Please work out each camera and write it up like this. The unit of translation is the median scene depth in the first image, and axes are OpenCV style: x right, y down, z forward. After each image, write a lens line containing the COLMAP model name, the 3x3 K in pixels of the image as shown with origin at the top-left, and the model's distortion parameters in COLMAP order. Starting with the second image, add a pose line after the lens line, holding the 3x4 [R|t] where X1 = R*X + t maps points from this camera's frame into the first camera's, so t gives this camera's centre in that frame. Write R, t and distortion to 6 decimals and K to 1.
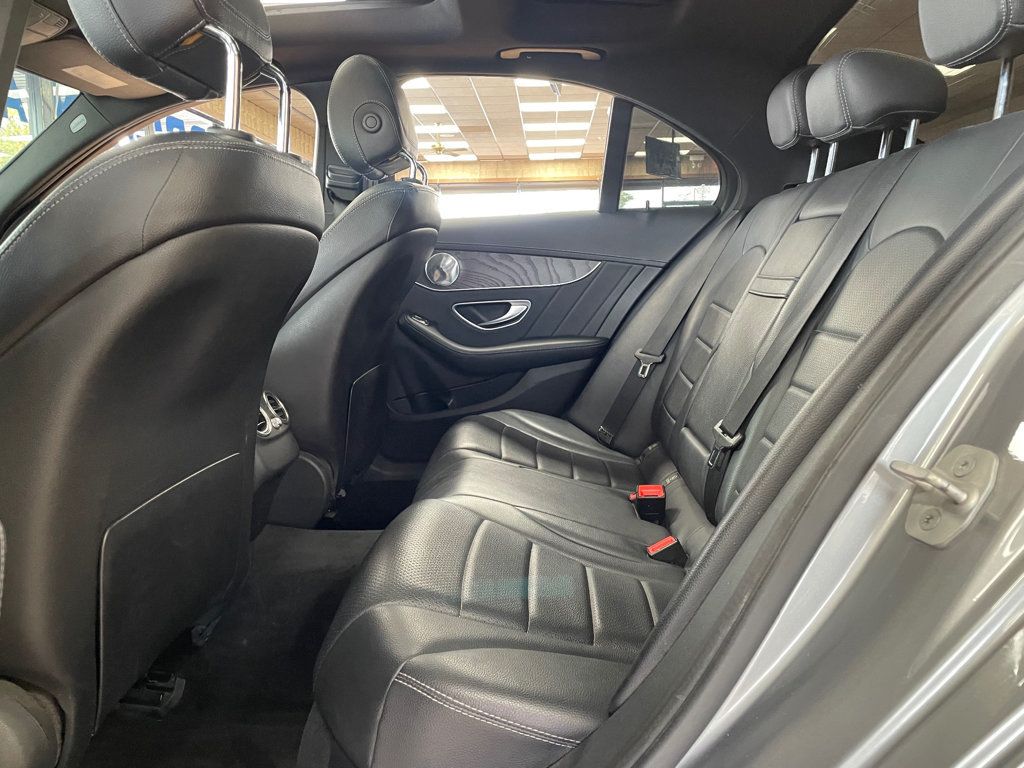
lens RADIAL K [[775.7, 0, 506.1], [0, 775.7, 388.9], [0, 0, 1]] dist [0.044866, -0.052876]
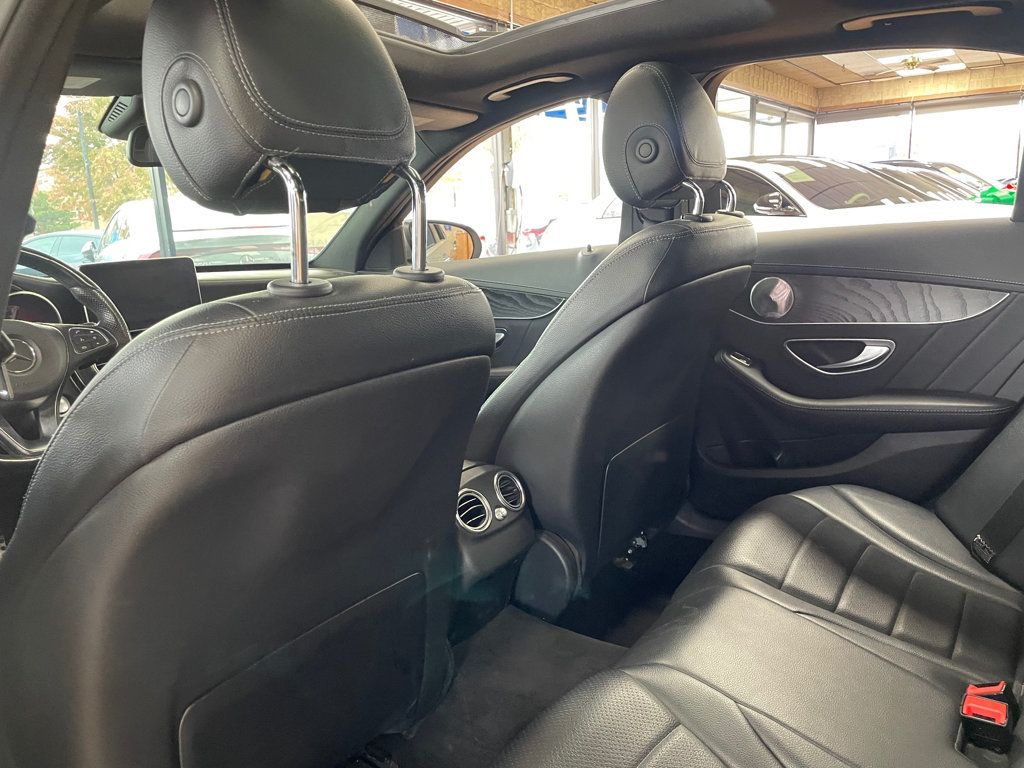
lens RADIAL K [[775.7, 0, 509.1], [0, 775.7, 374.2], [0, 0, 1]] dist [0.044866, -0.052876]
pose [[0.845337, 0.079487, -0.528288, 0.120229], [-0.042342, 0.995727, 0.082065, -0.131056], [0.532554, -0.047004, 0.845090, 0.174637]]
